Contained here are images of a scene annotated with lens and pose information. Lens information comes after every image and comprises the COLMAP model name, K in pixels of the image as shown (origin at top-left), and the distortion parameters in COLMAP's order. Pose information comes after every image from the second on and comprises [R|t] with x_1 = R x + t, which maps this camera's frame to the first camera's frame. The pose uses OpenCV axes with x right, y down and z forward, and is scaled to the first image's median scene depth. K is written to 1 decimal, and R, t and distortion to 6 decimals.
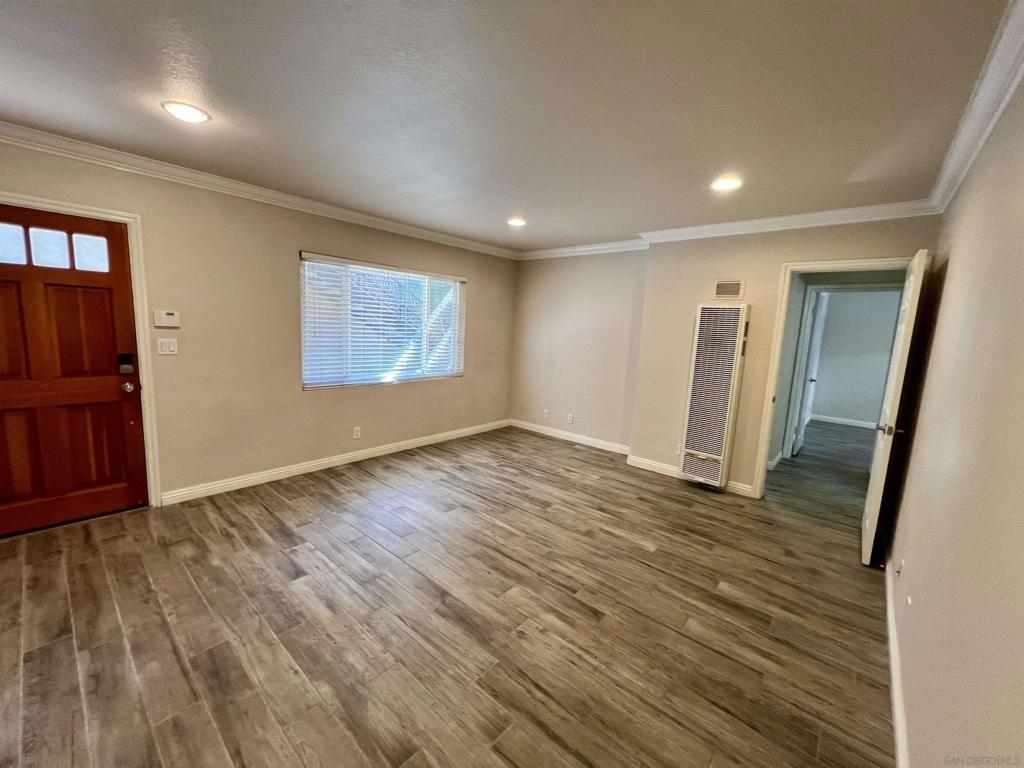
lens RADIAL K [[409.5, 0, 510.0], [0, 409.5, 383.2], [0, 0, 1]] dist [-0.004592, 0.001034]
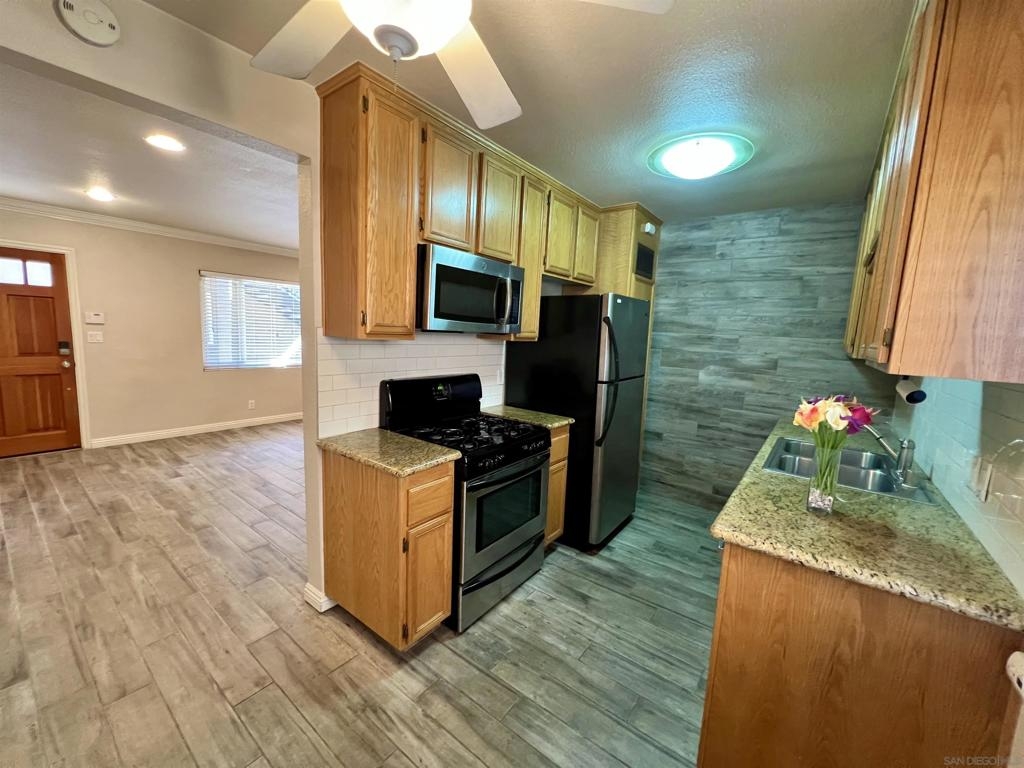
lens RADIAL K [[409.5, 0, 510.5], [0, 409.5, 381.8], [0, 0, 1]] dist [-0.004592, 0.001034]
pose [[0.997895, -0.008730, 0.064257, 0.587419], [0.009357, 0.999911, -0.009463, 0.104917], [-0.064169, 0.010044, 0.997888, -0.588306]]
